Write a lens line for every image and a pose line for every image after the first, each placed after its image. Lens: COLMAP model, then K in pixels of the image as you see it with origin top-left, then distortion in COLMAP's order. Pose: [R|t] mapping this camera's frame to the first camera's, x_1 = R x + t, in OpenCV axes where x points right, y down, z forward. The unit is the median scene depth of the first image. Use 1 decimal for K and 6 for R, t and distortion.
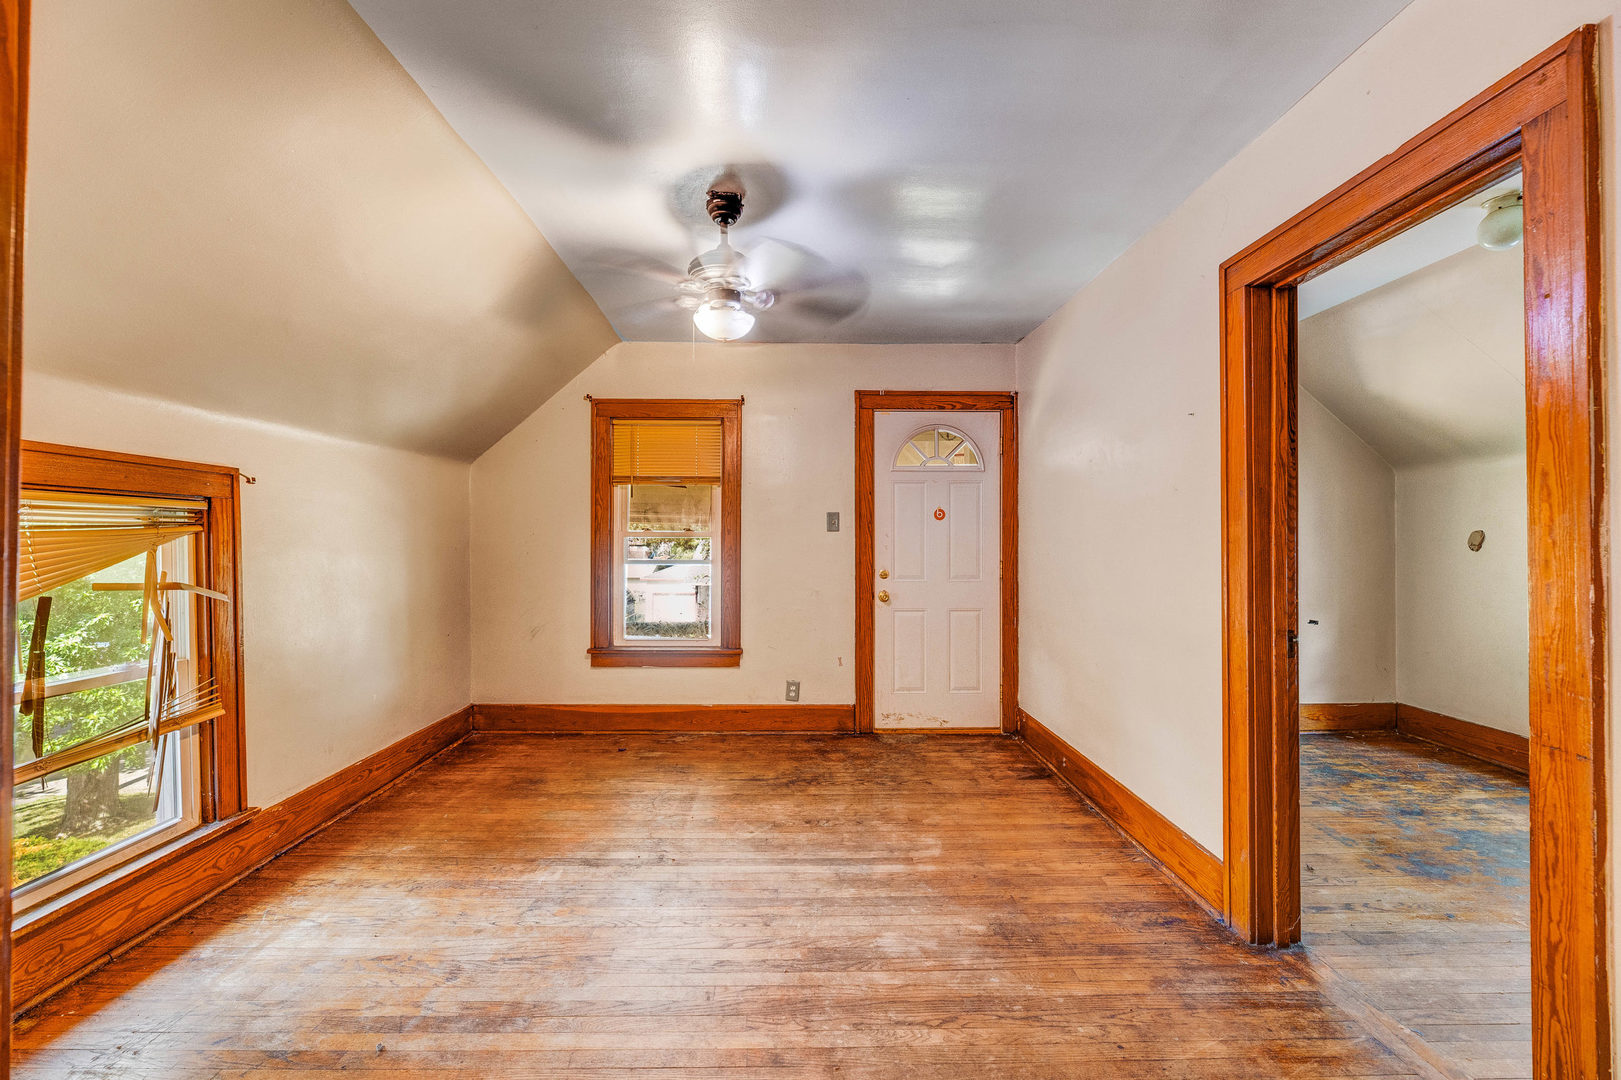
lens RADIAL K [[657.0, 0, 810.5], [0, 657.0, 540.0], [0, 0, 1]] dist [0.000015, 0.000141]
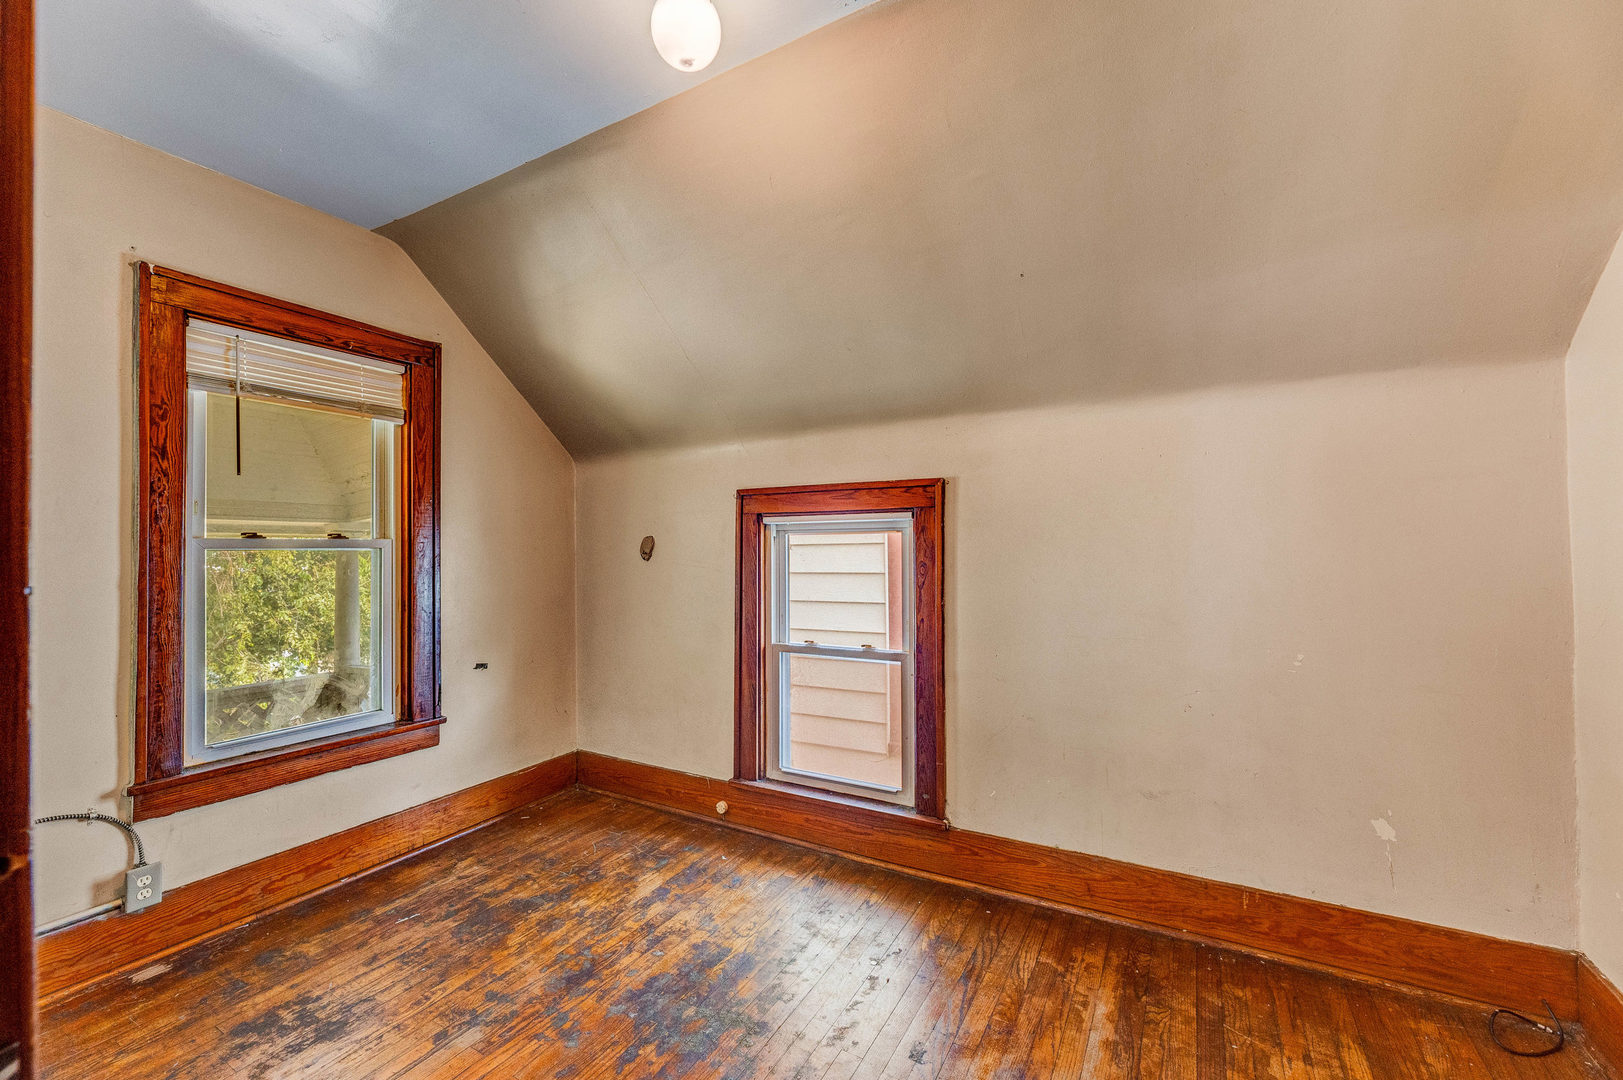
lens RADIAL K [[668.7, 0, 811.5], [0, 668.7, 540.0], [0, 0, 1]] dist [0.001294, 0.000451]
pose [[0.507039, 0.005183, 0.861907, 0.409086], [-0.002317, 0.999987, -0.004650, -0.007866], [-0.861920, 0.000361, 0.507045, 0.417763]]
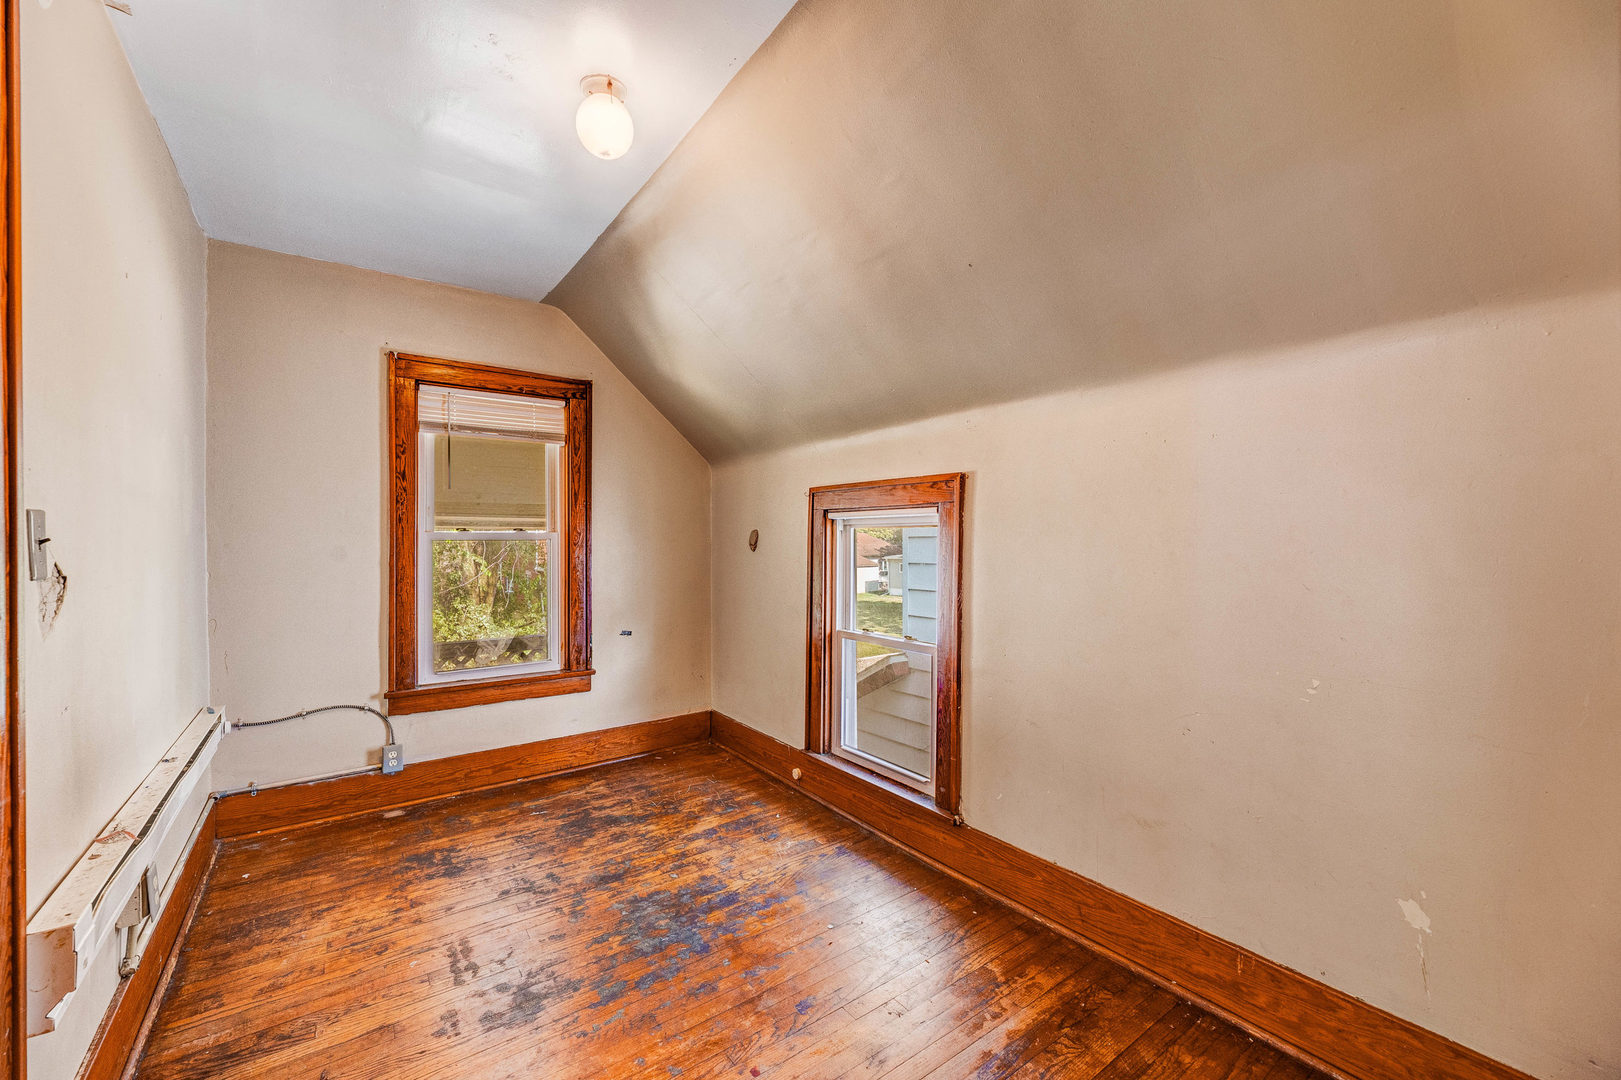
lens RADIAL K [[657.0, 0, 810.5], [0, 657.0, 540.0], [0, 0, 1]] dist [0.000015, 0.000141]
pose [[0.818295, -0.002958, 0.574791, 0.572359], [-0.004954, 0.999913, 0.012198, -0.014393], [-0.574778, -0.012829, 0.818209, 0.172077]]
